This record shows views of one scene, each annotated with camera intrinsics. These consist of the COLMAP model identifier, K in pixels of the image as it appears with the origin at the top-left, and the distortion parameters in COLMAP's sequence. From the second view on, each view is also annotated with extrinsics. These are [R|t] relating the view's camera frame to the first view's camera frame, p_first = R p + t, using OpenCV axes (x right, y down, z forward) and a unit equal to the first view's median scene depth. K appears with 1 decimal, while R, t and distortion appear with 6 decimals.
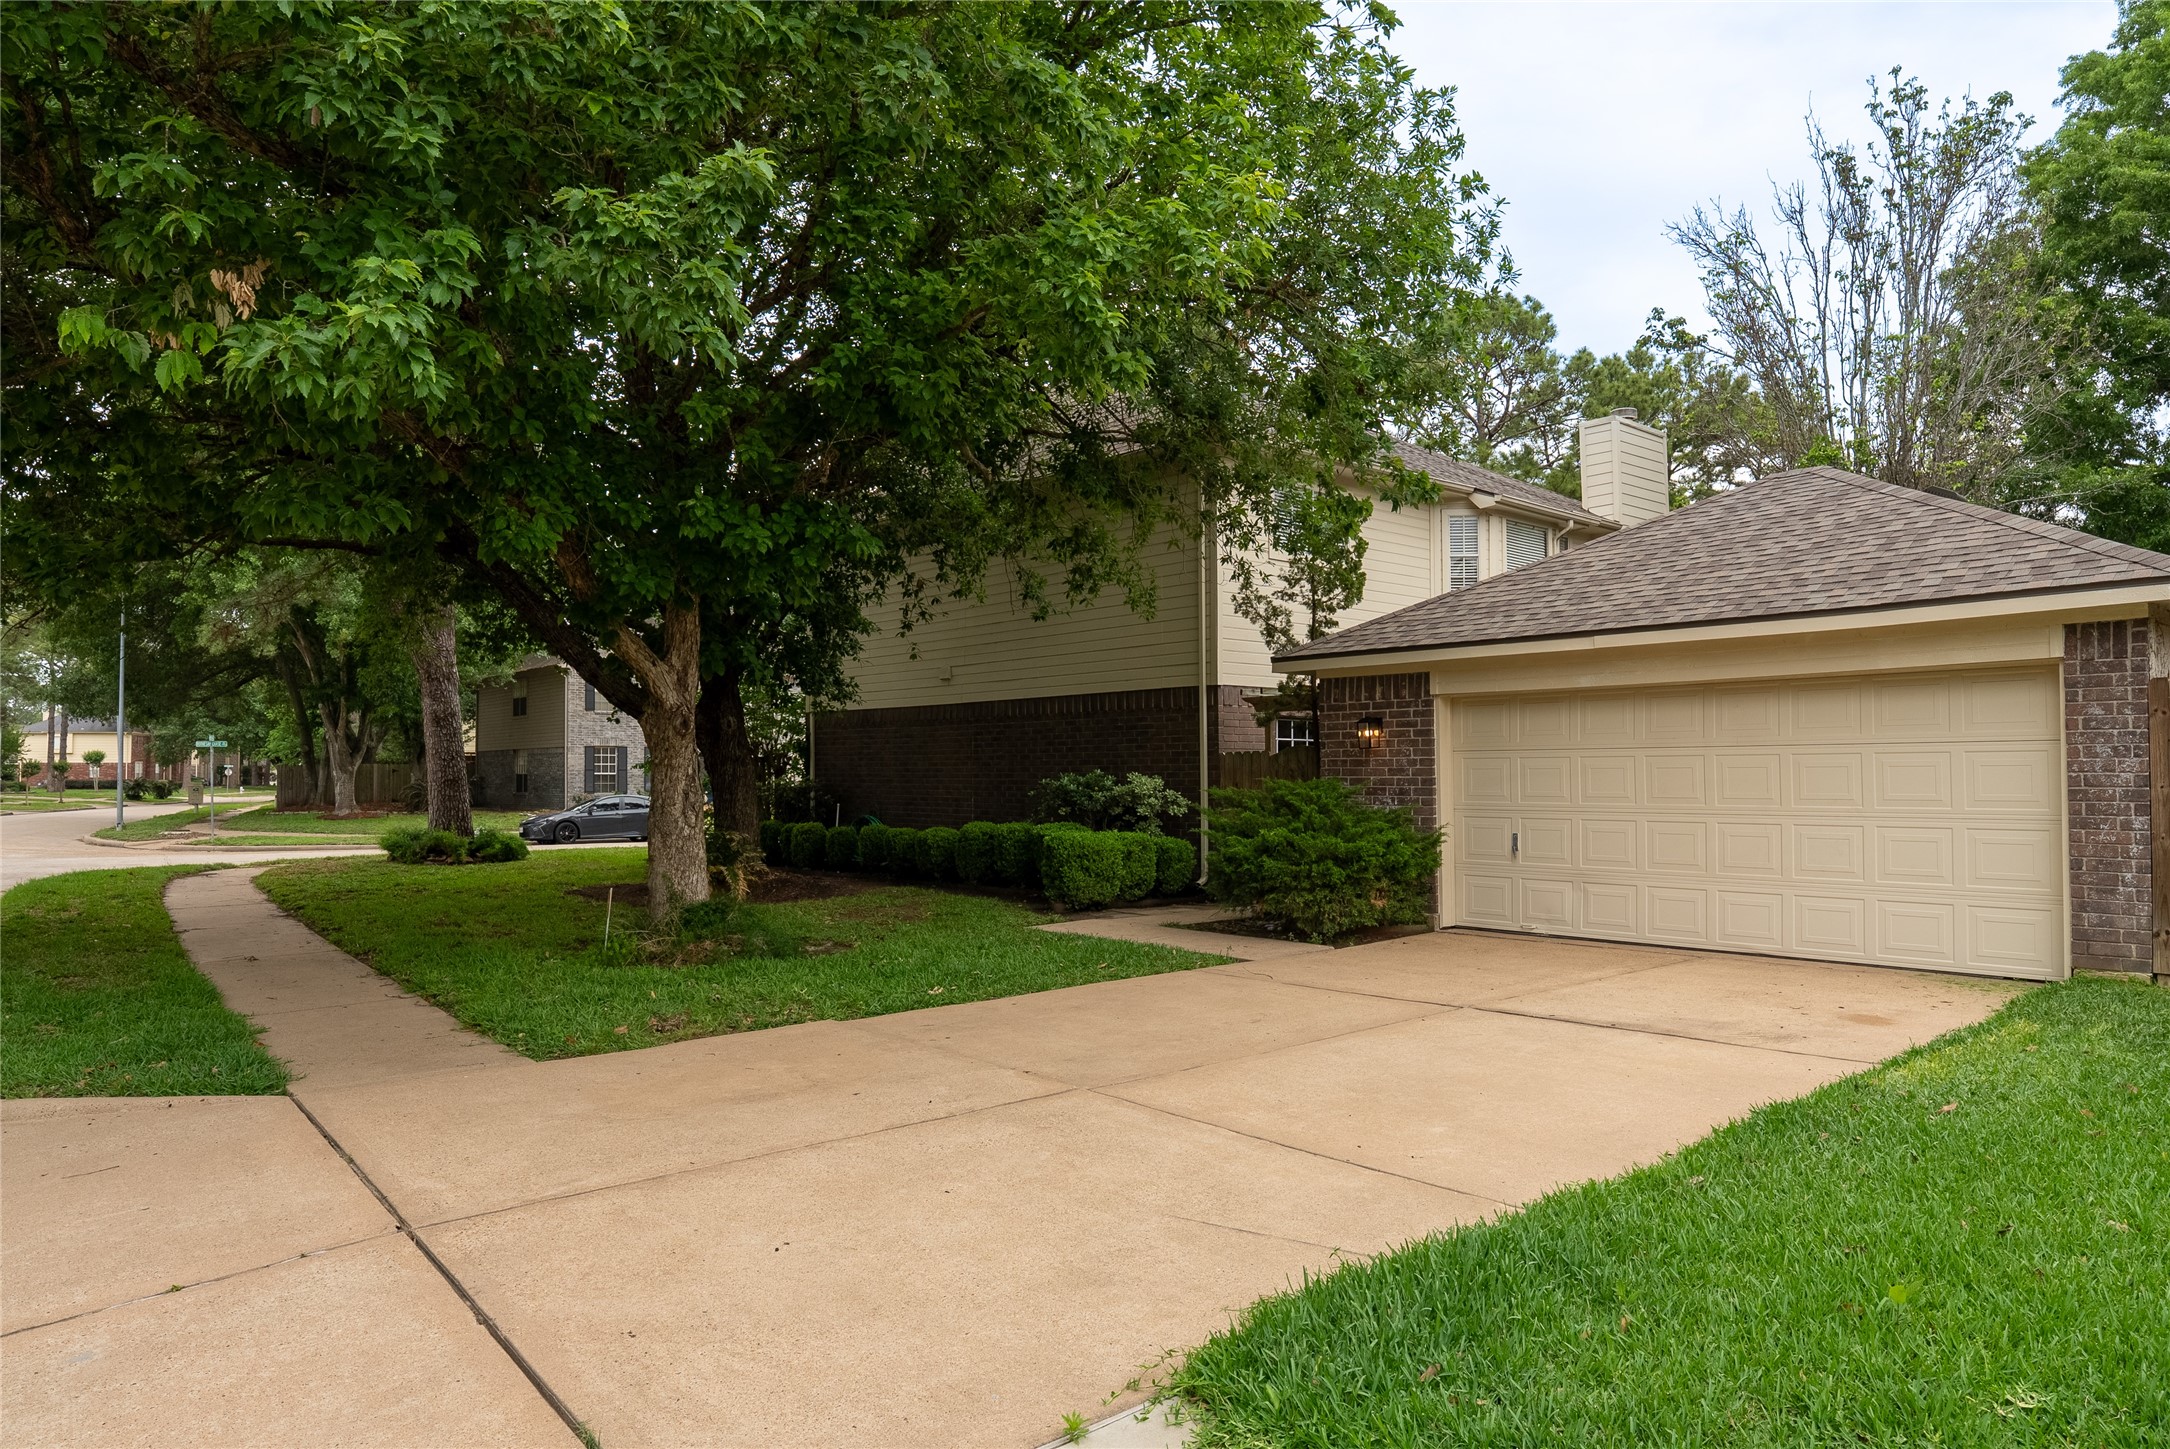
lens RADIAL K [[1426.3, 0, 1085.0], [0, 1426.3, 724.5], [0, 0, 1]] dist [0.000111, 0.000004]
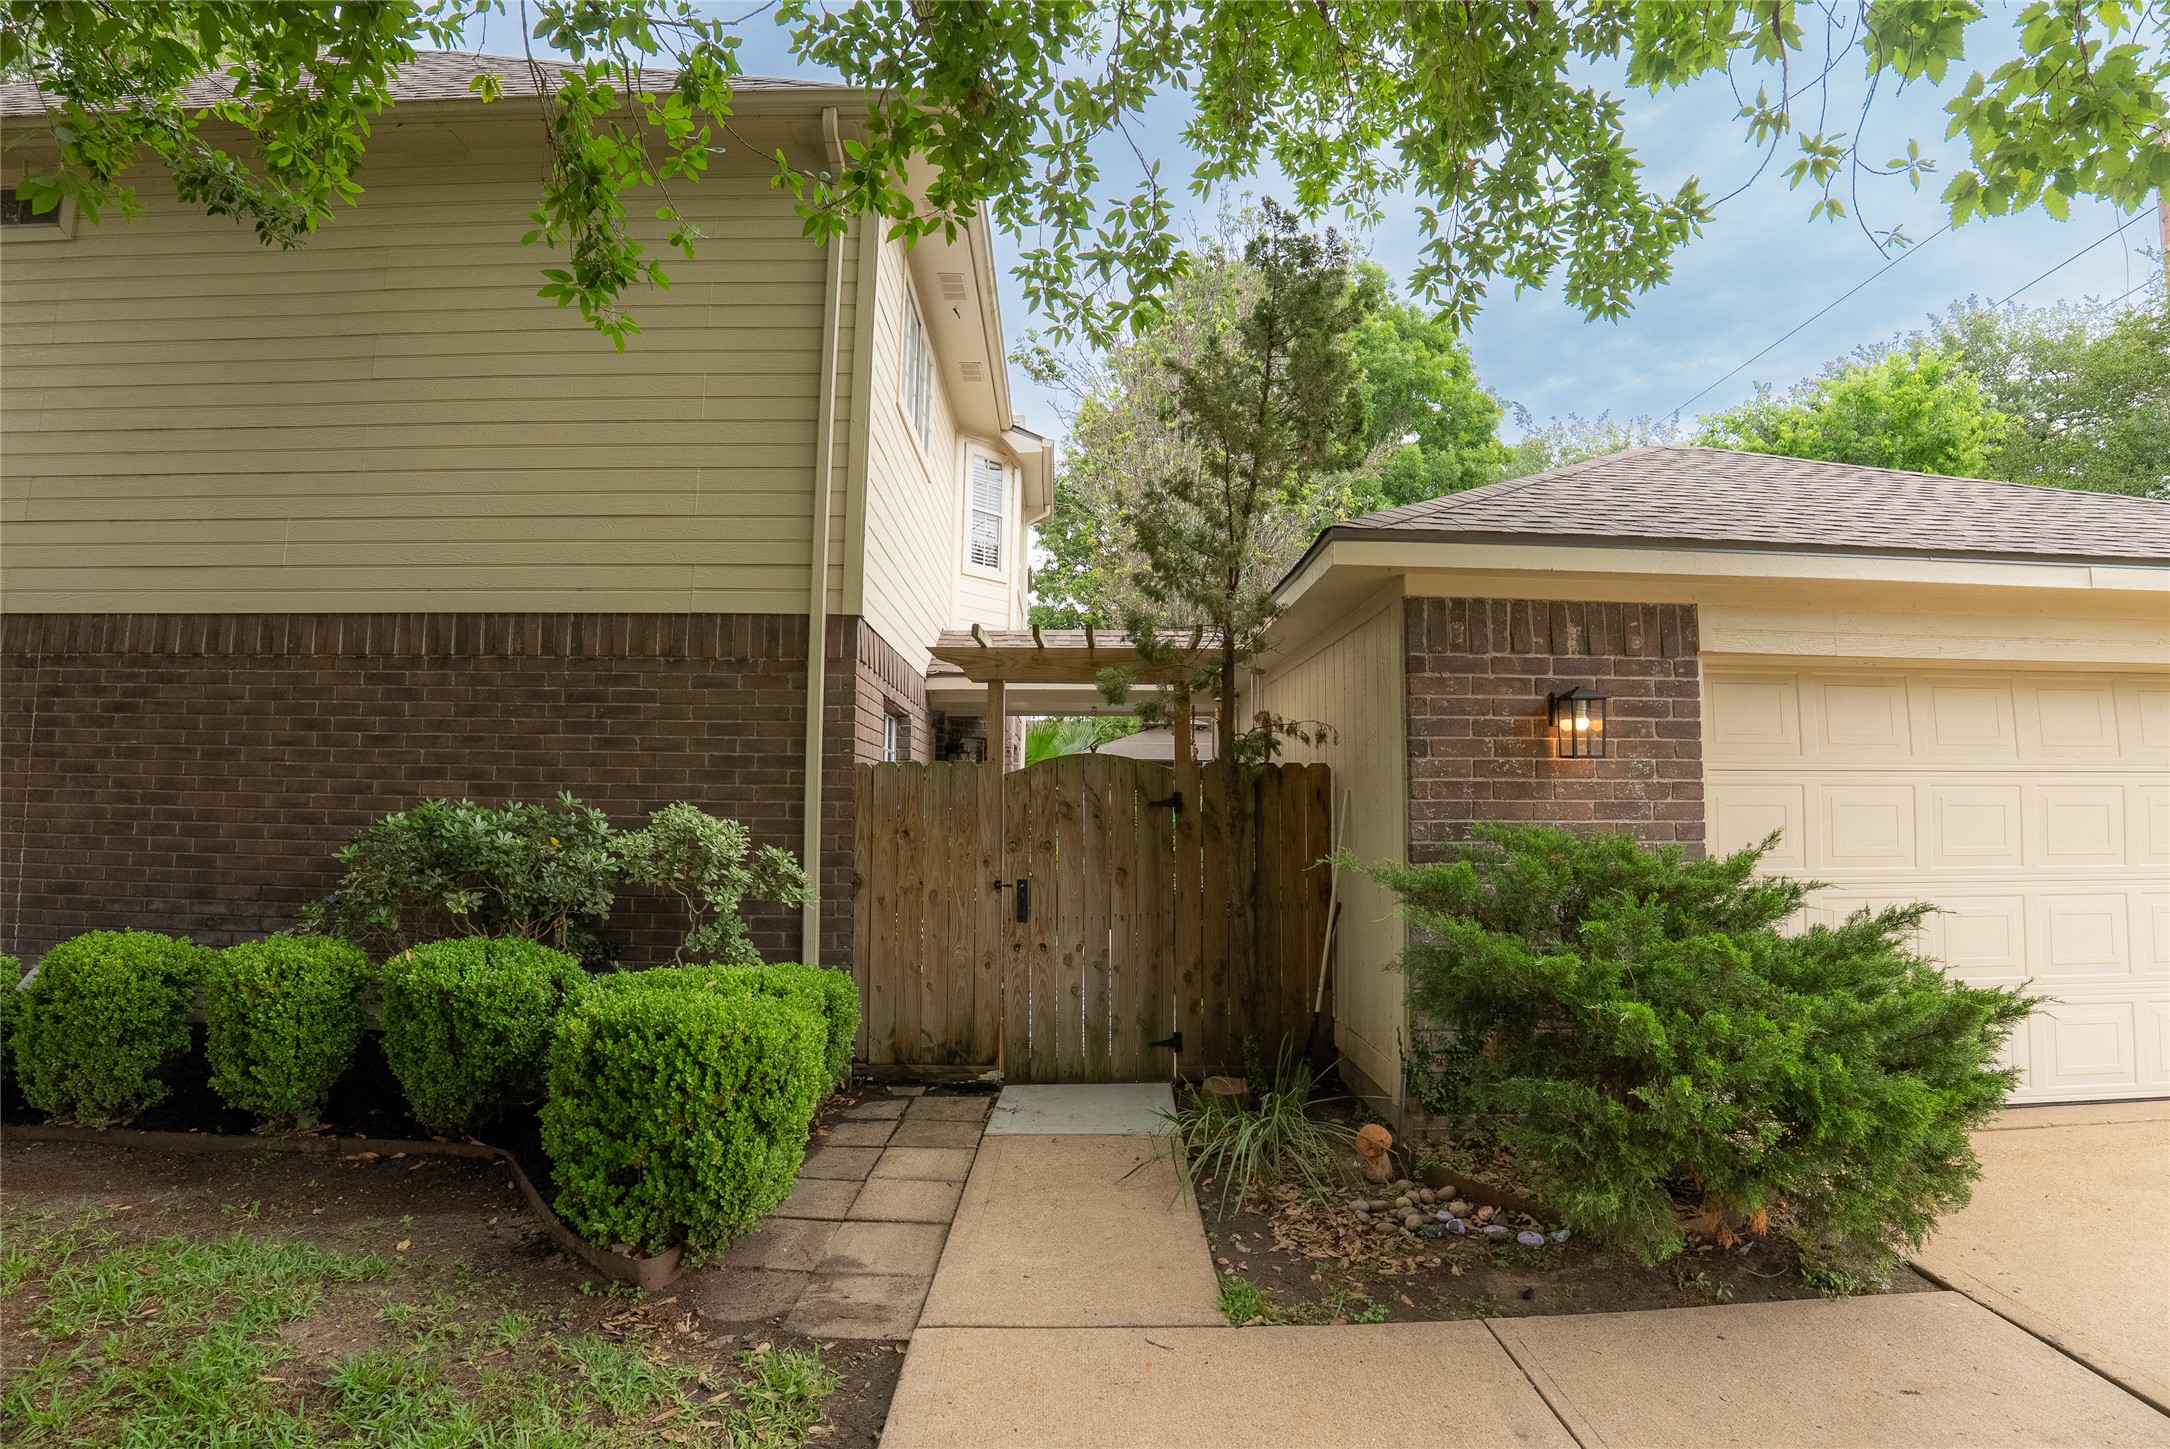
lens RADIAL K [[1040.1, 0, 1085.0], [0, 1040.1, 724.5], [0, 0, 1]] dist [-0.000666, -0.000059]
pose [[0.627157, 0.071044, 0.775646, -0.155161], [-0.038525, 0.997442, -0.060209, 0.031838], [-0.777939, 0.007879, 0.628290, 0.901762]]
